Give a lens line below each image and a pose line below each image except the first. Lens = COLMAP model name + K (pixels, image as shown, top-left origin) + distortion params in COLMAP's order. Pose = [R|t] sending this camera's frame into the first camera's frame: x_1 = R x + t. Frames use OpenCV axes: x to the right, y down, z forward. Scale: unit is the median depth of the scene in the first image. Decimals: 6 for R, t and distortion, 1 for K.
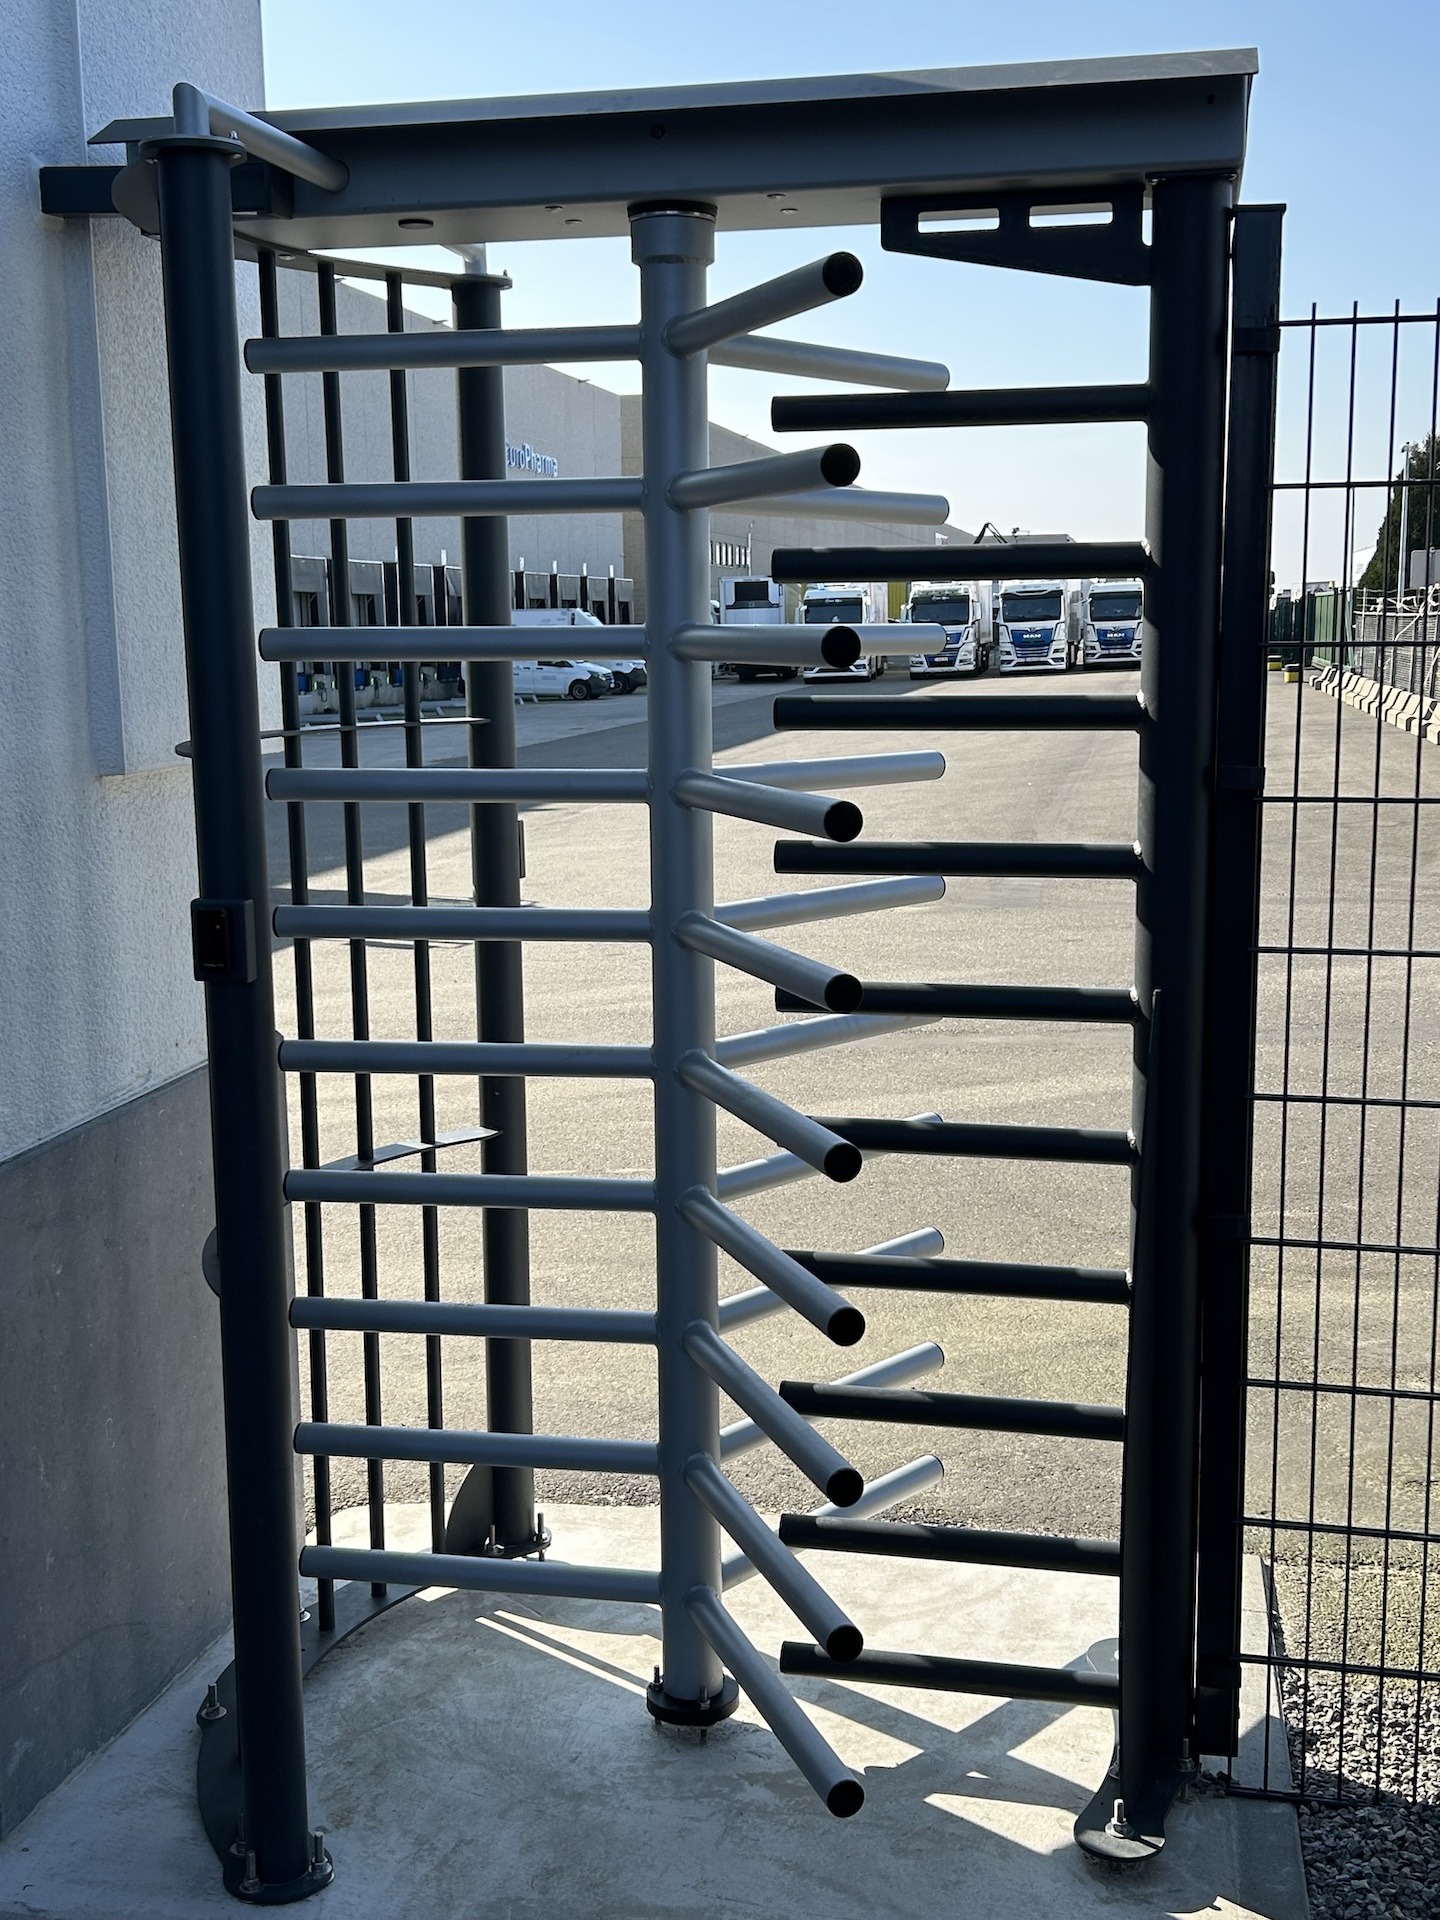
lens RADIAL K [[2182.0, 0, 705.3], [0, 2182.0, 966.9], [0, 0, 1]] dist [0.060524, 0.000000]
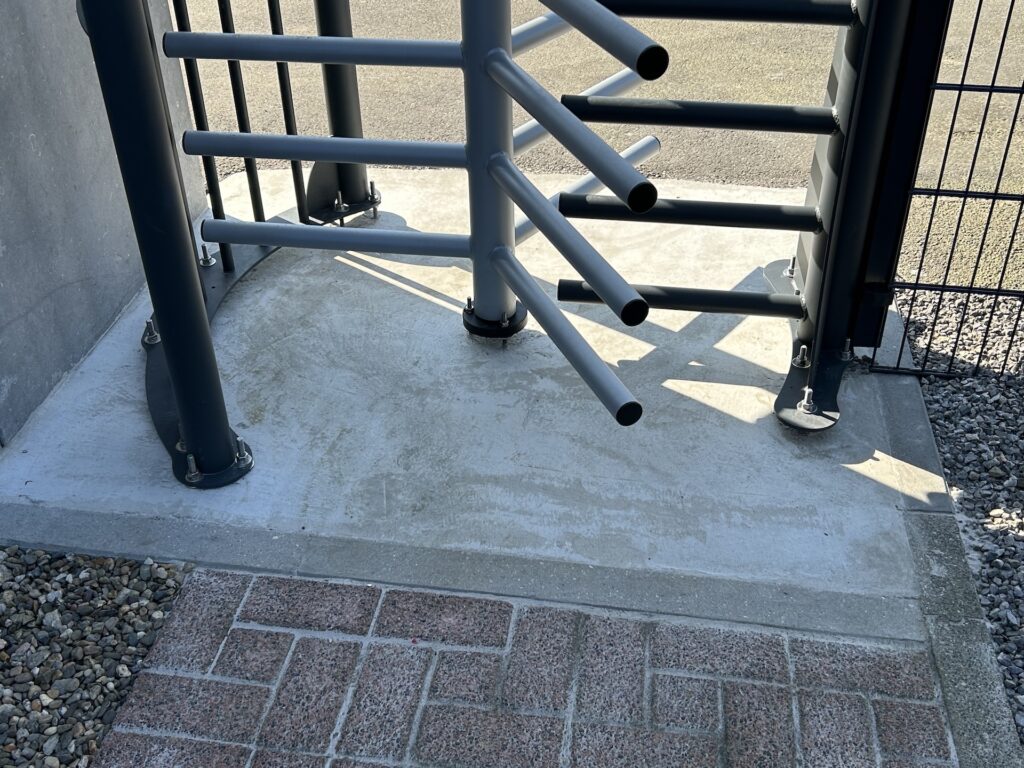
lens RADIAL K [[1163.7, 0, 516.8], [0, 1163.7, 381.0], [0, 0, 1]] dist [0.060524, 0.000000]
pose [[0.997106, -0.042127, 0.063289, -0.042308], [0.009089, 0.892528, 0.450900, 0.029809], [-0.075482, -0.449020, 0.890328, 0.315314]]
